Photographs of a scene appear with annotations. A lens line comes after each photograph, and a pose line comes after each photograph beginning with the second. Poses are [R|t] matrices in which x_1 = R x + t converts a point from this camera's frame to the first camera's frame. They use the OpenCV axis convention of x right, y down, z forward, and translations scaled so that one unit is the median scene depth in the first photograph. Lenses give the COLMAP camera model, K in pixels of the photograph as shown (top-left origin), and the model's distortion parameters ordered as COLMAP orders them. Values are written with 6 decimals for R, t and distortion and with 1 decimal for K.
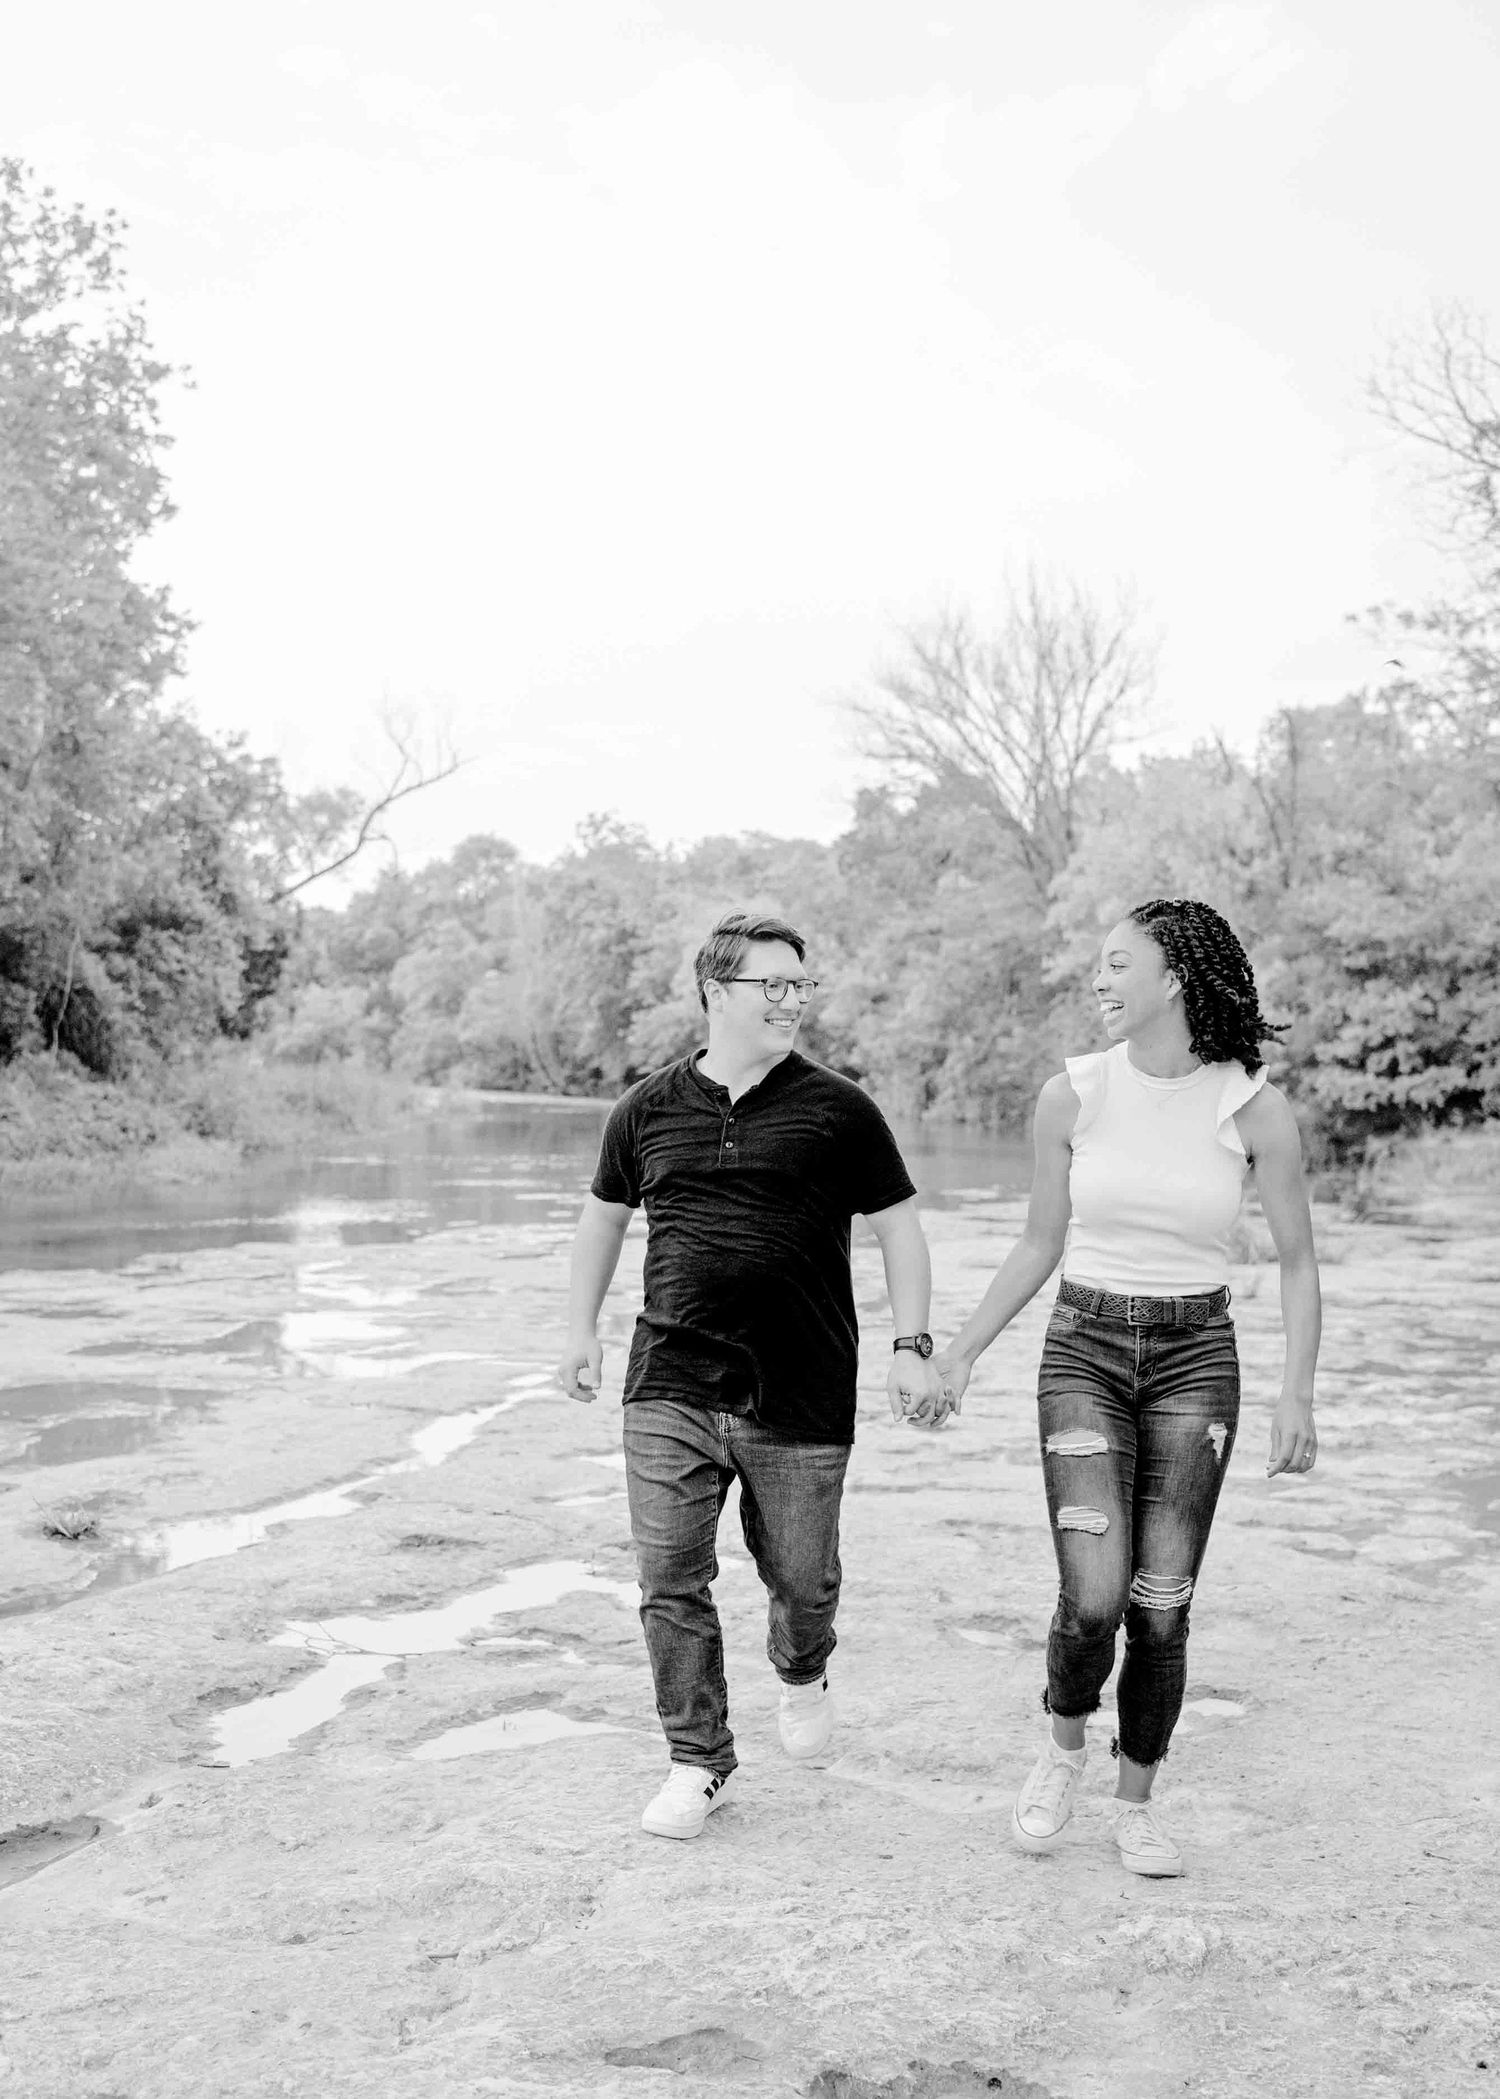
lens RADIAL K [[2419.1, 0, 677.2], [0, 2419.1, 1015.1], [0, 0, 1]] dist [0.014188, 0.017797]
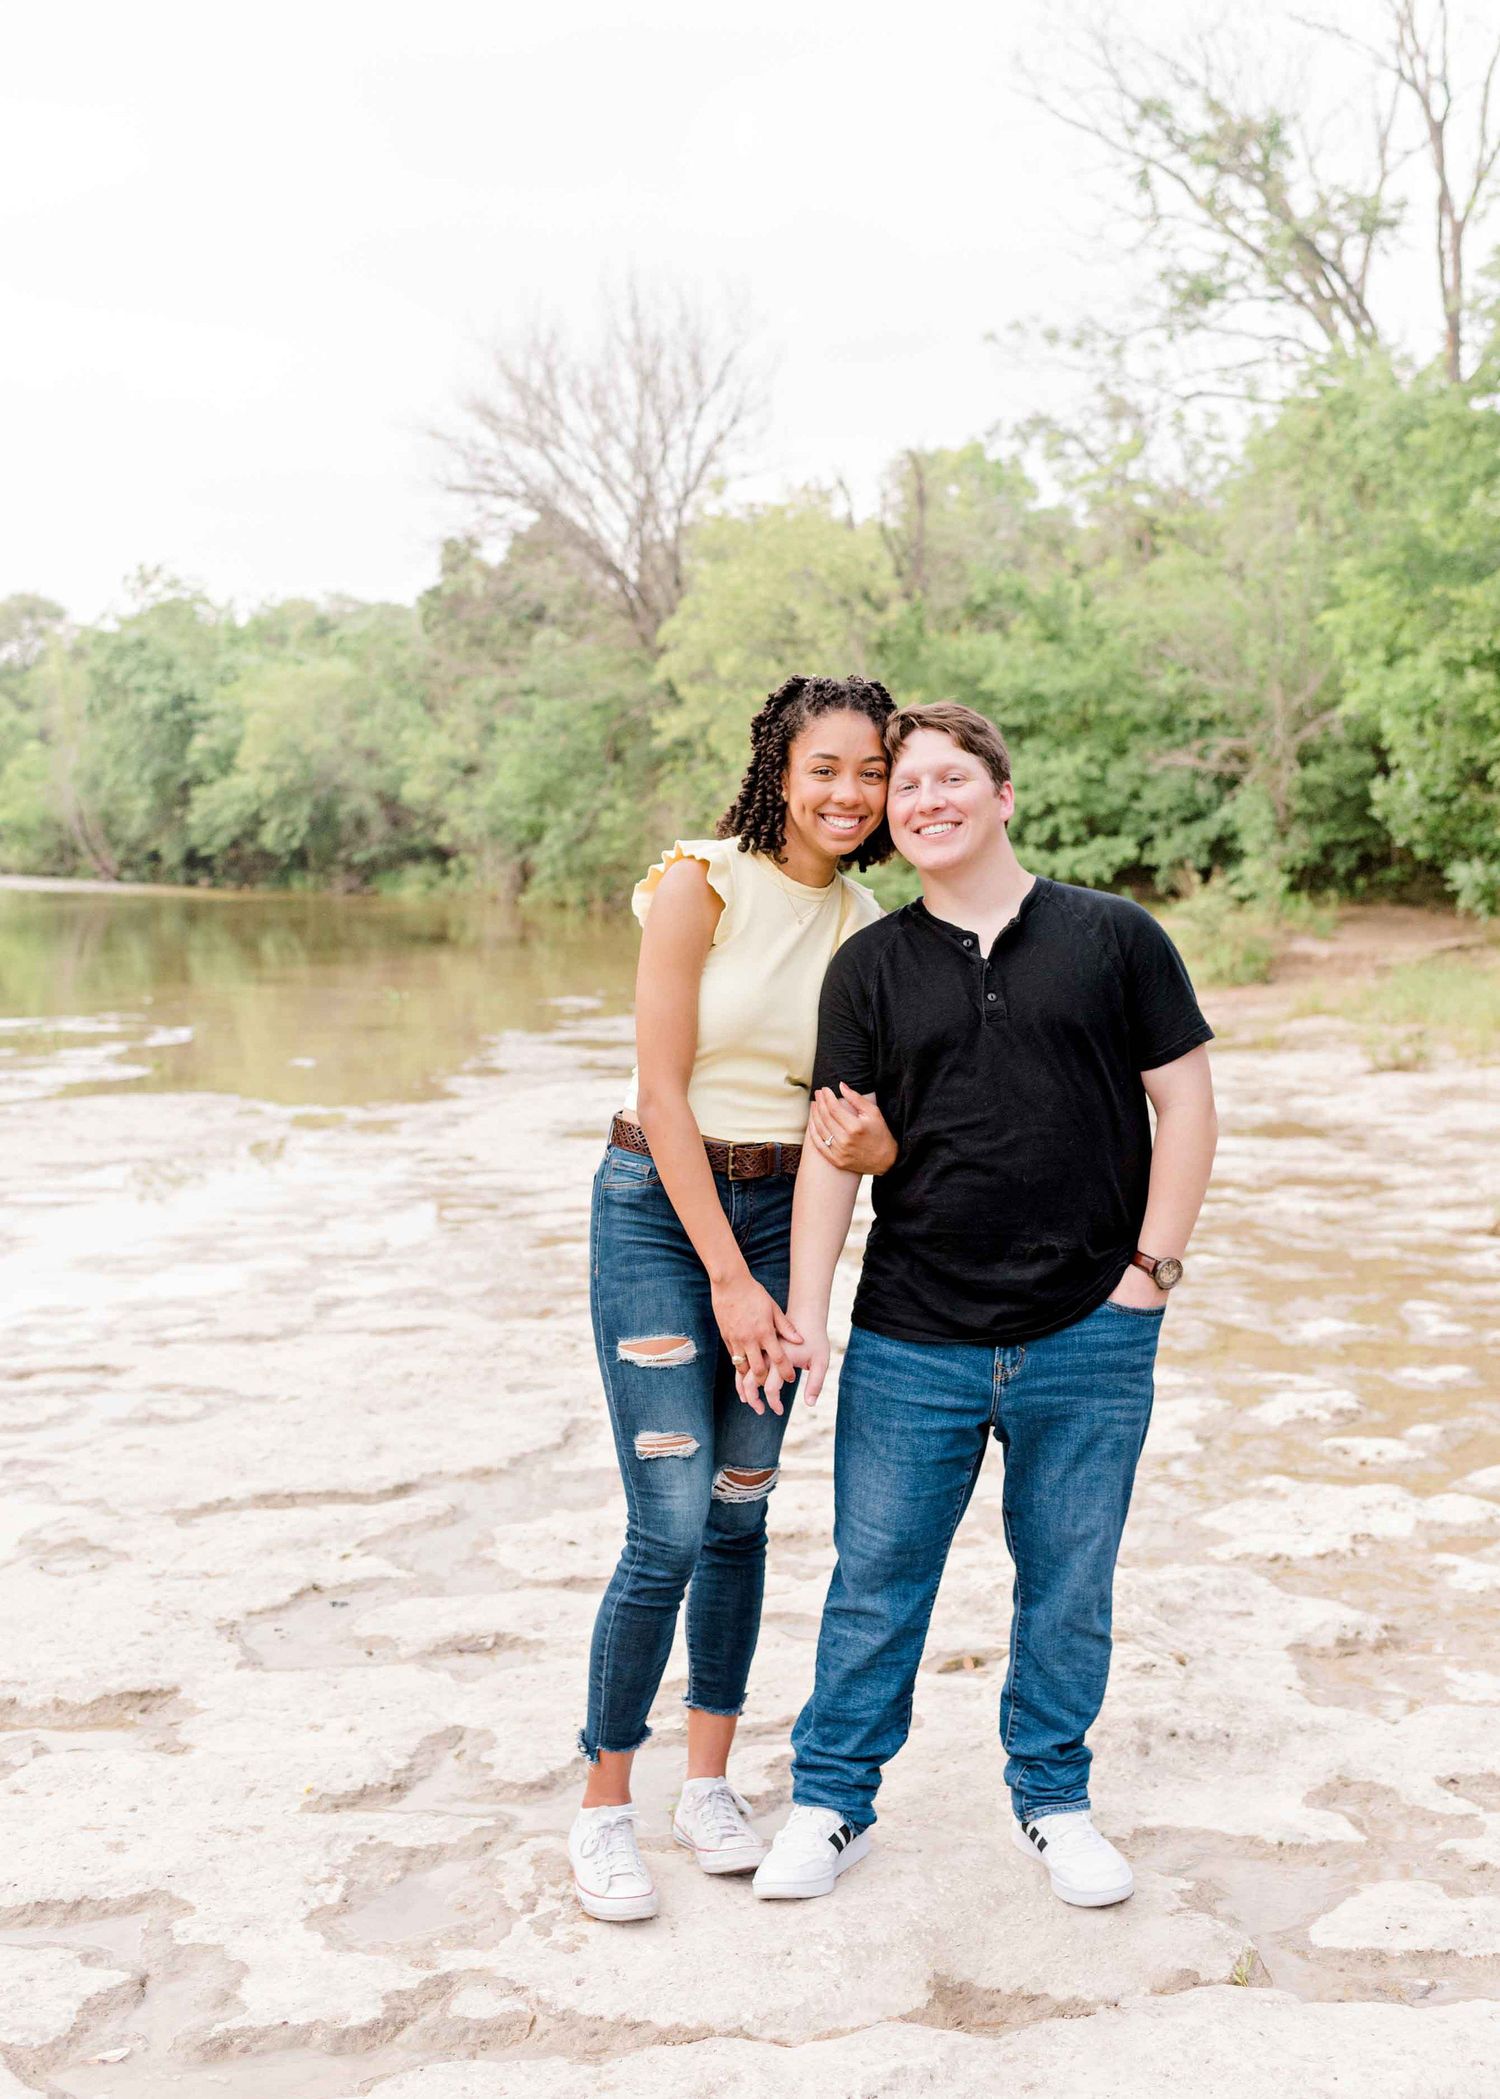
lens RADIAL K [[2287.1, 0, 760.4], [0, 2287.1, 939.5], [0, 0, 1]] dist [0.016063, -0.013844]
pose [[0.979599, -0.018401, 0.200120, 0.021296], [0.005933, 0.998013, 0.062726, 0.003826], [-0.200877, -0.060259, 0.977761, 0.165193]]
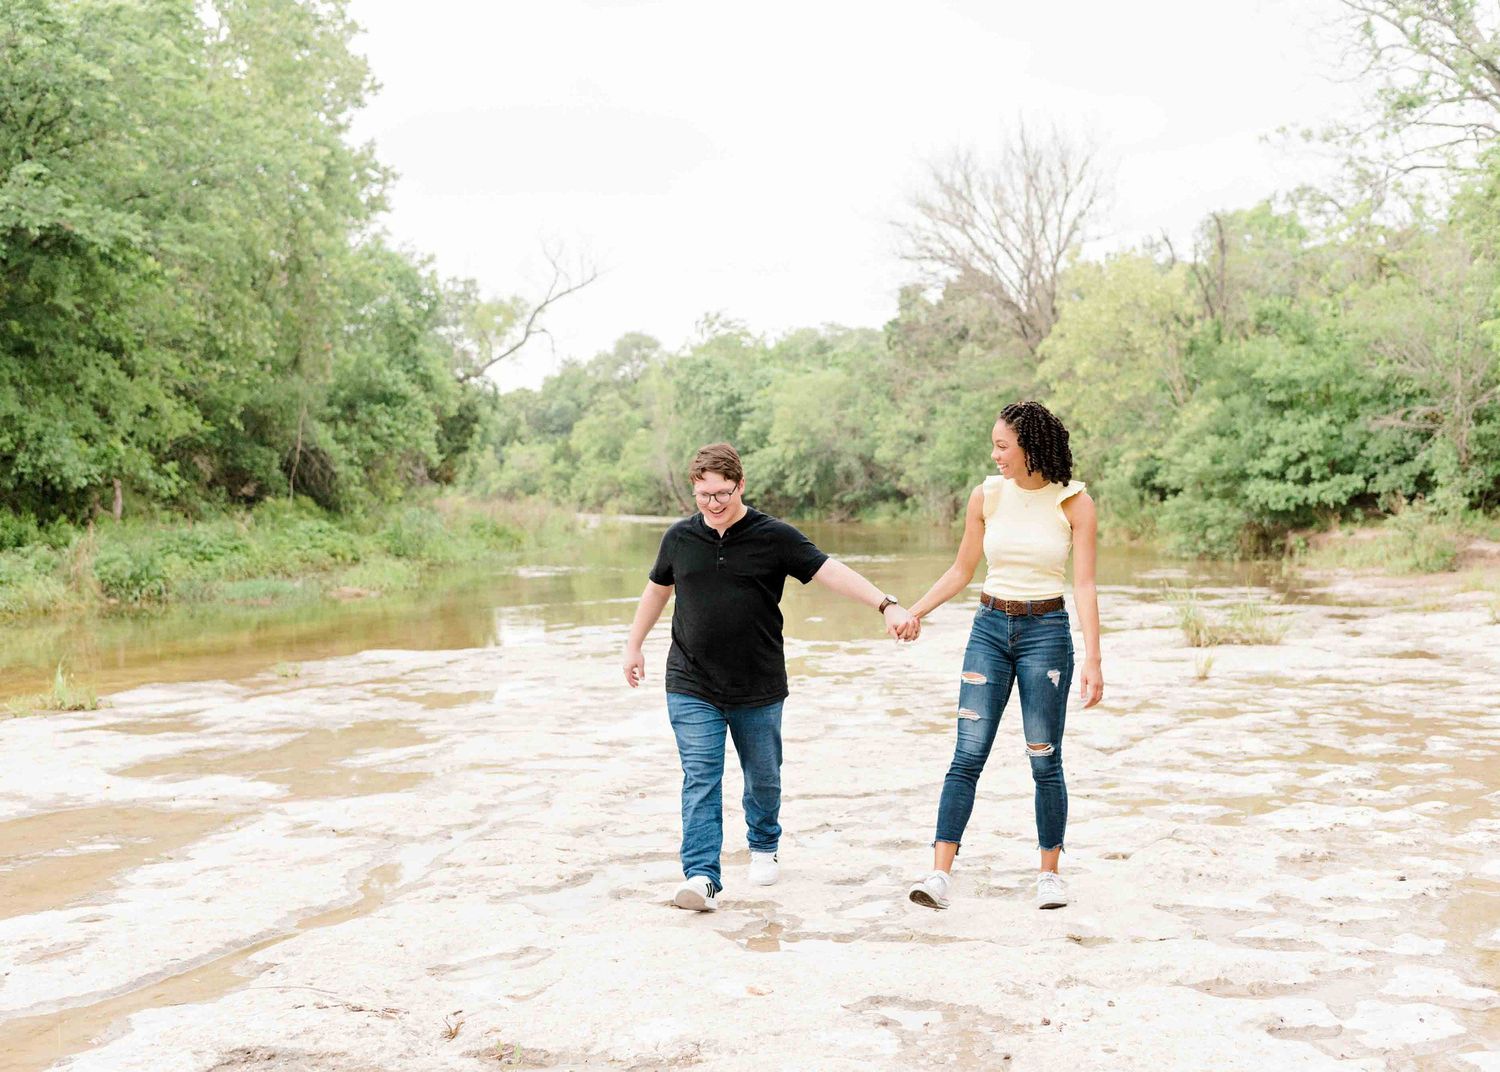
lens RADIAL K [[1634.4, 0, 746.1], [0, 1634.4, 506.2], [0, 0, 1]] dist [0.016063, -0.013844]
pose [[0.998942, -0.030449, -0.034473, 0.020046], [0.031415, 0.999119, 0.027835, 0.002400], [0.033595, -0.028888, 0.999018, 0.089103]]
